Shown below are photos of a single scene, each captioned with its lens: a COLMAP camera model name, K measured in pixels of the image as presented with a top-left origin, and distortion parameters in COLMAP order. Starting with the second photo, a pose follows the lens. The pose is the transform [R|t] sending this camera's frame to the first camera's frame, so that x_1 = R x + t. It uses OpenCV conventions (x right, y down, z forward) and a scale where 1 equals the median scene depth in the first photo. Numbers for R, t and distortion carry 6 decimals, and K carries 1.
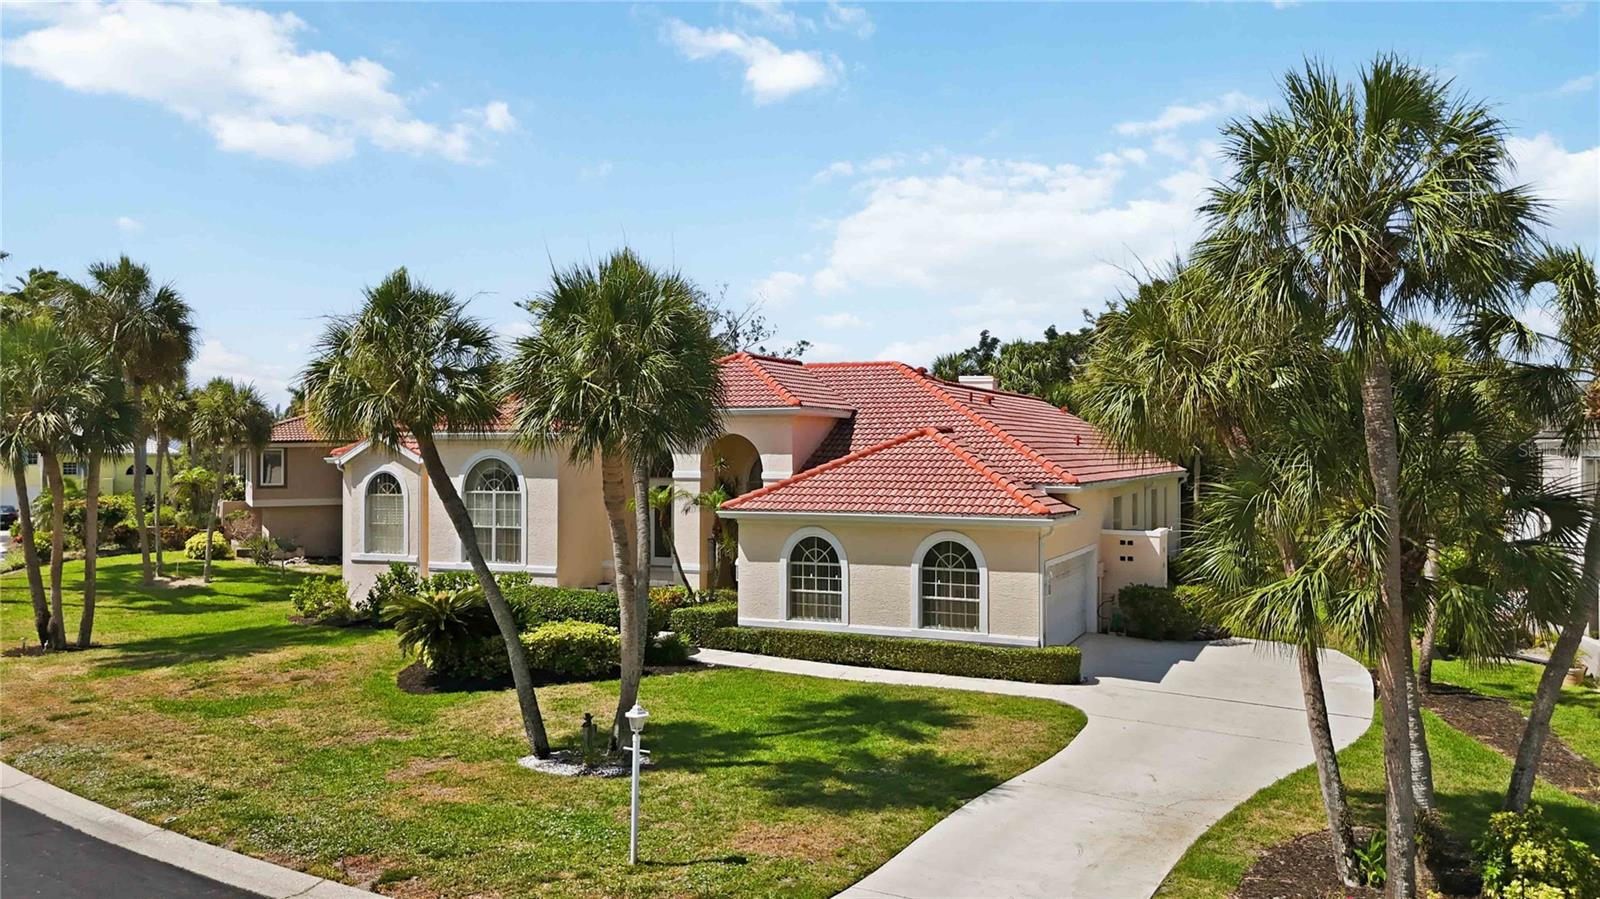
lens RADIAL K [[1184.2, 0, 807.4], [0, 1184.2, 444.1], [0, 0, 1]] dist [0.063539, -0.061315]
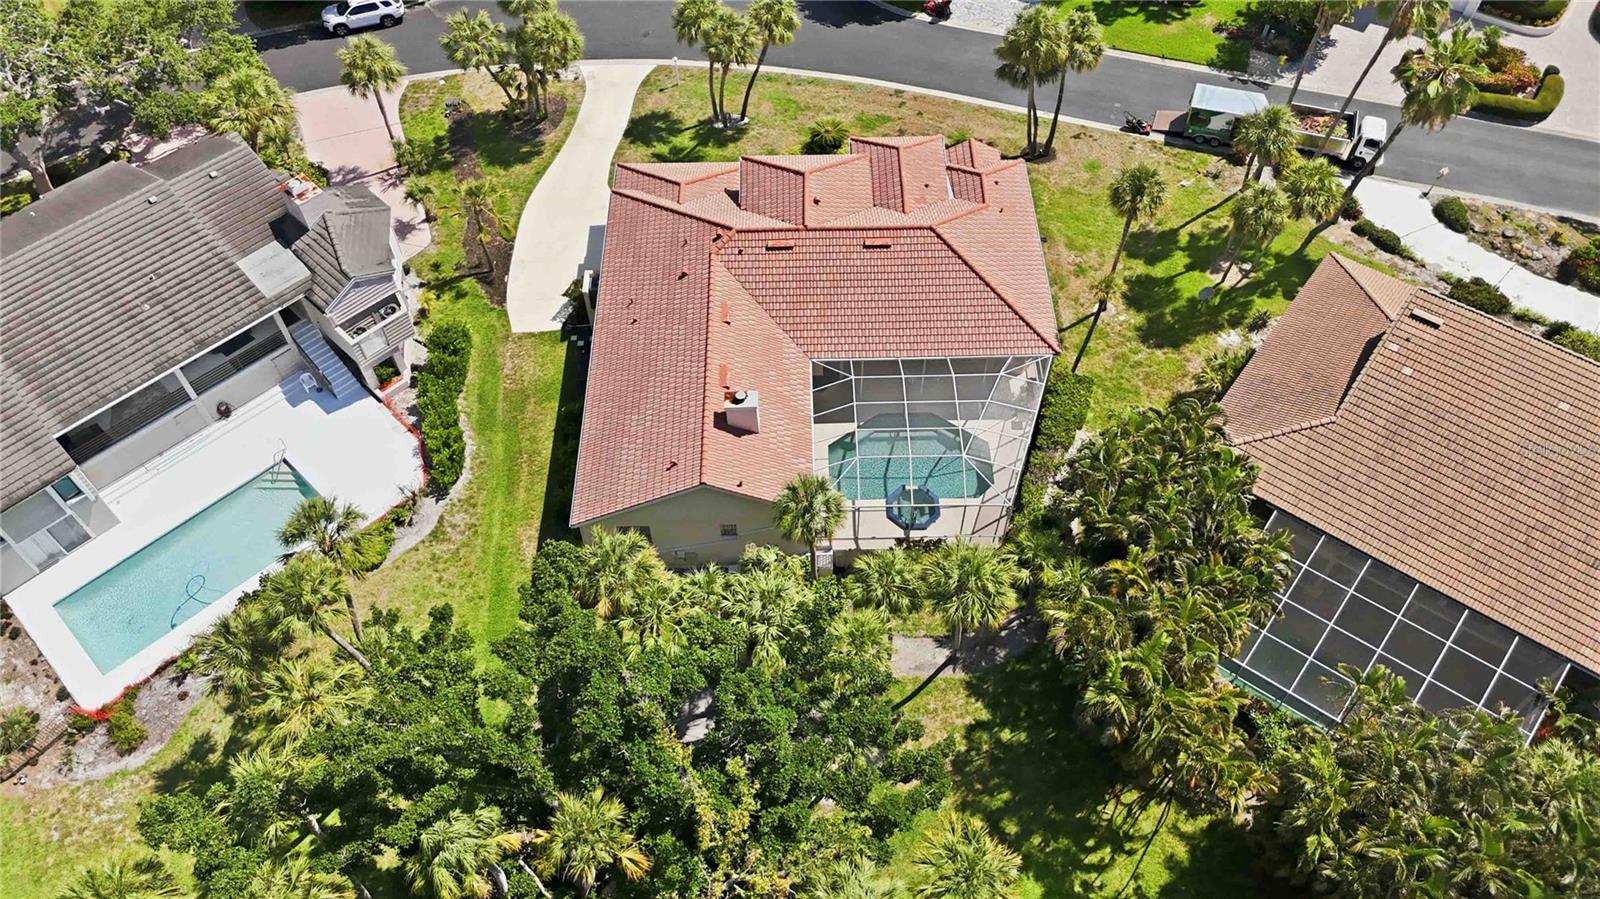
lens RADIAL K [[1184.2, 0, 807.4], [0, 1184.2, 444.1], [0, 0, 1]] dist [0.063539, -0.061315]
pose [[-0.905236, 0.343416, -0.250228, 0.660197], [0.015658, 0.615457, 0.788015, -1.536752], [0.424621, 0.709421, -0.562511, 2.927720]]
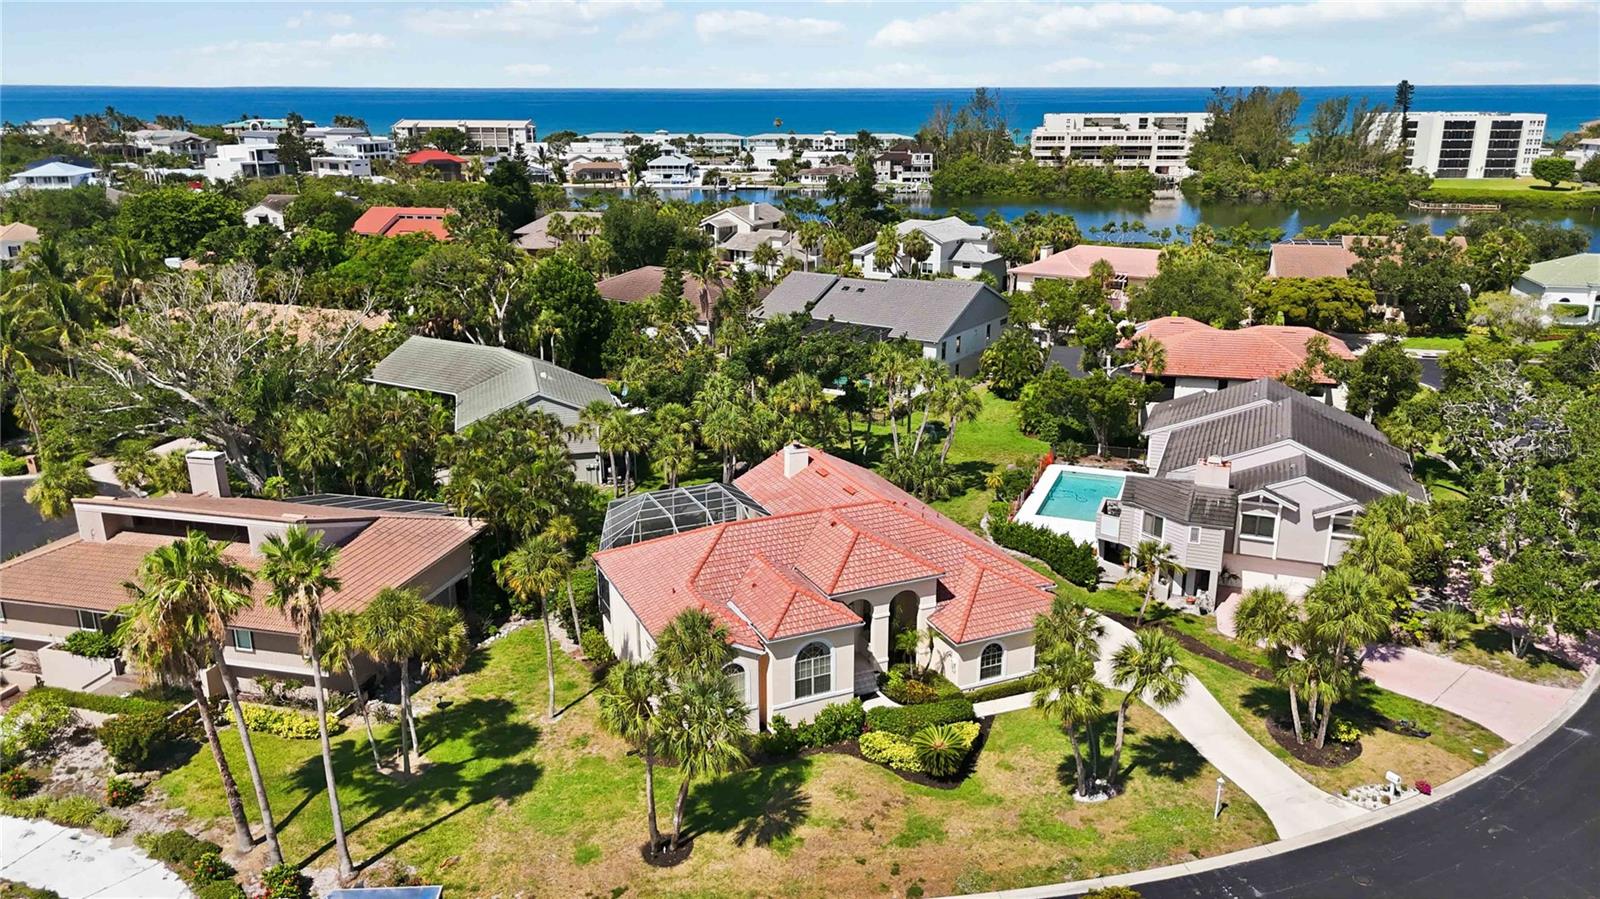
lens RADIAL K [[1184.2, 0, 807.4], [0, 1184.2, 444.1], [0, 0, 1]] dist [0.063539, -0.061315]
pose [[0.659926, -0.217811, 0.719066, -1.772901], [-0.005969, 0.955507, 0.294909, -0.948305], [-0.751307, -0.198910, 0.629263, -0.045576]]
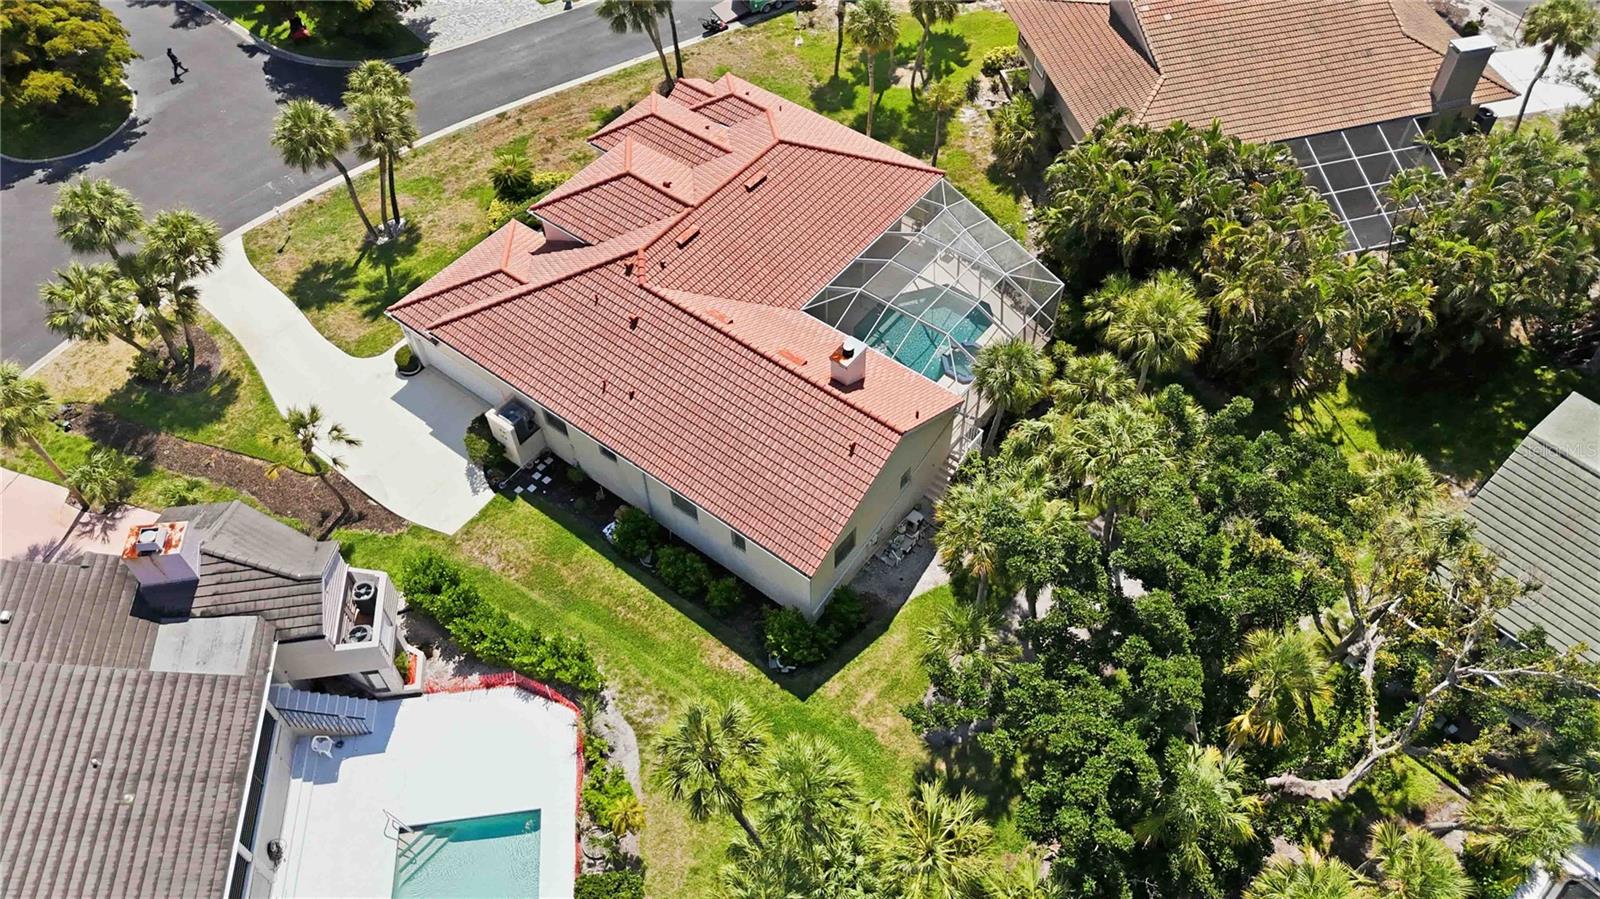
lens RADIAL K [[1184.2, 0, 807.4], [0, 1184.2, 444.1], [0, 0, 1]] dist [0.063539, -0.061315]
pose [[-0.234562, 0.760961, -0.604912, 1.439292], [0.026956, 0.627125, 0.778452, -1.373507], [0.971727, 0.166289, -0.167612, 2.026668]]
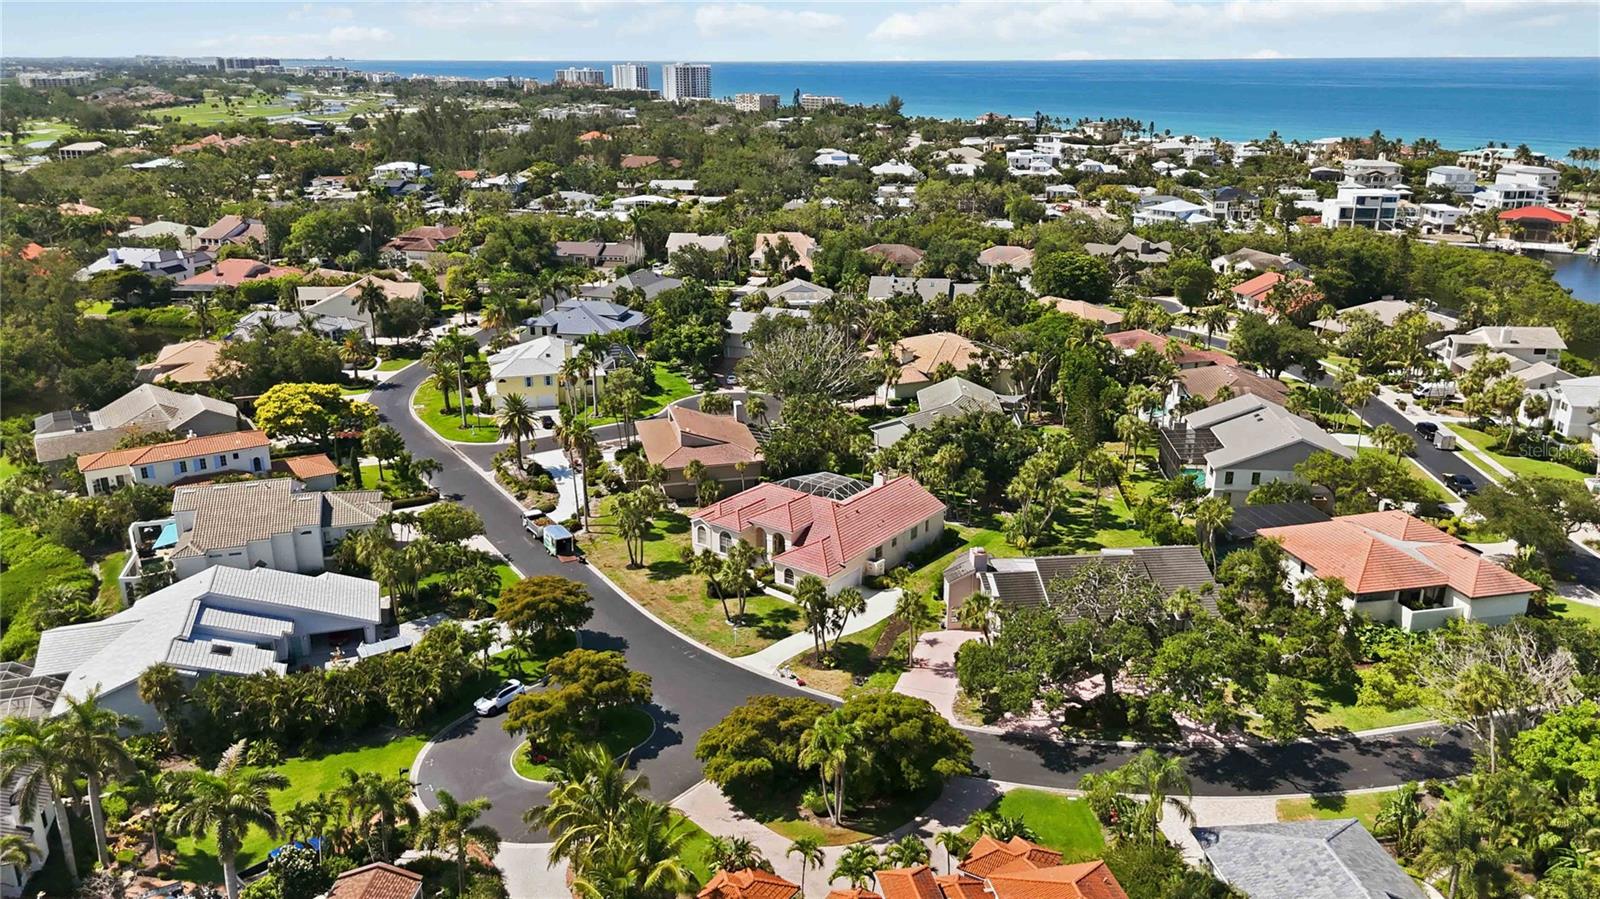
lens RADIAL K [[1184.2, 0, 807.4], [0, 1184.2, 444.1], [0, 0, 1]] dist [0.063539, -0.061315]
pose [[0.971425, 0.072113, -0.226126, 1.162971], [0.003504, 0.948265, 0.317460, -1.983613], [0.237321, -0.309181, 0.920916, -3.341663]]
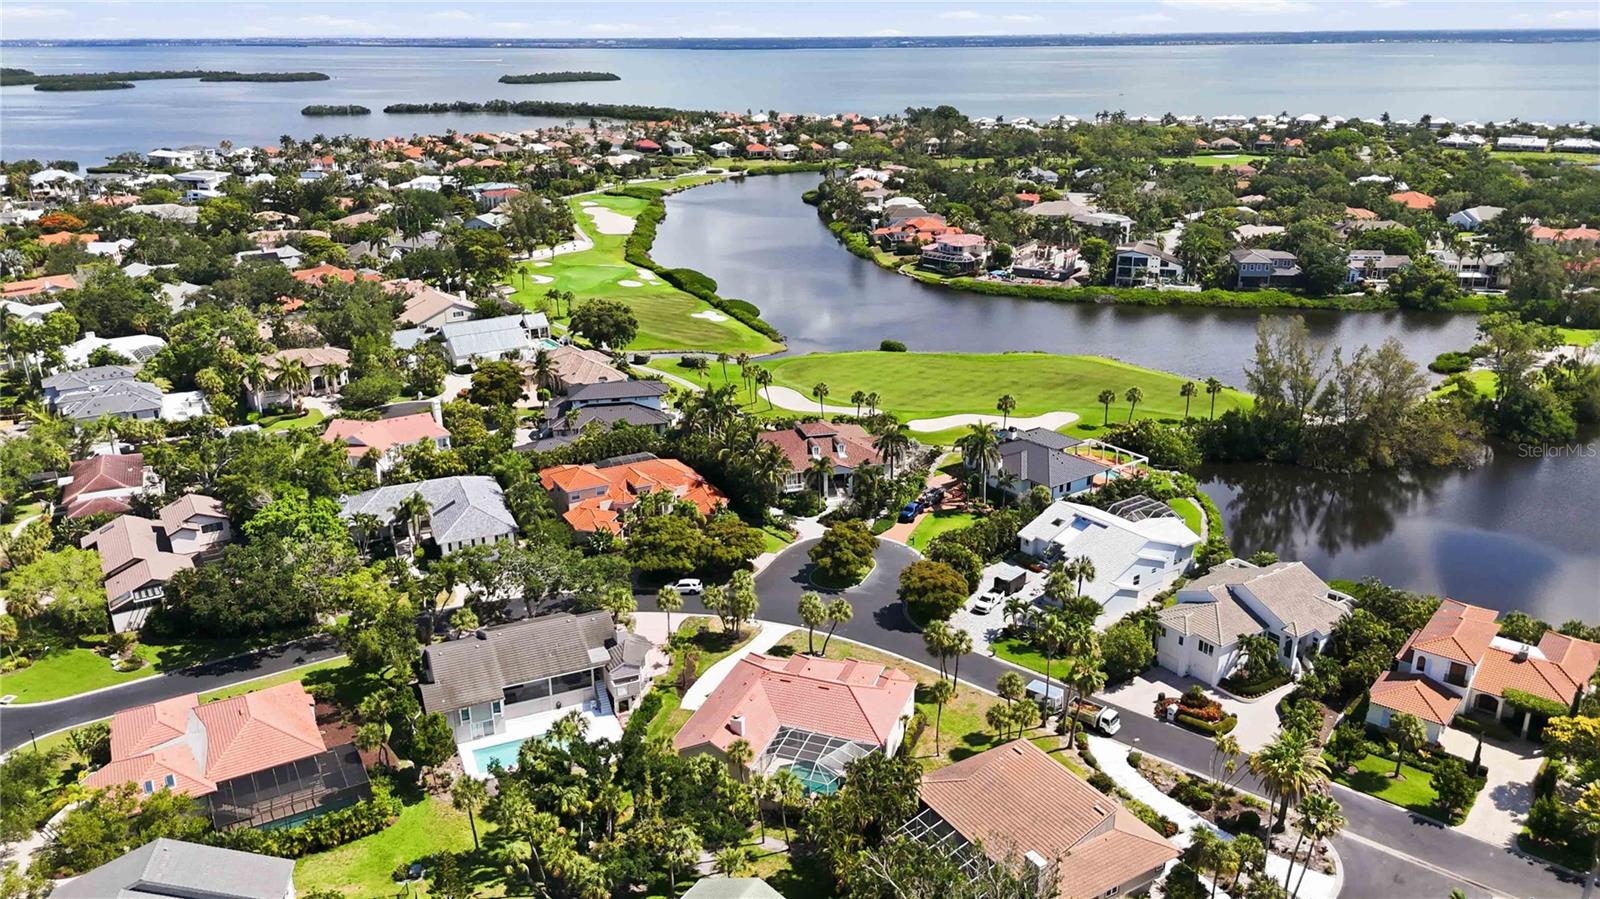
lens RADIAL K [[1184.2, 0, 807.4], [0, 1184.2, 444.1], [0, 0, 1]] dist [0.063539, -0.061315]
pose [[-0.997713, 0.028726, -0.061177, 0.239722], [0.007822, 0.948176, 0.317650, -2.653508], [0.067131, 0.316445, -0.946233, 5.949355]]
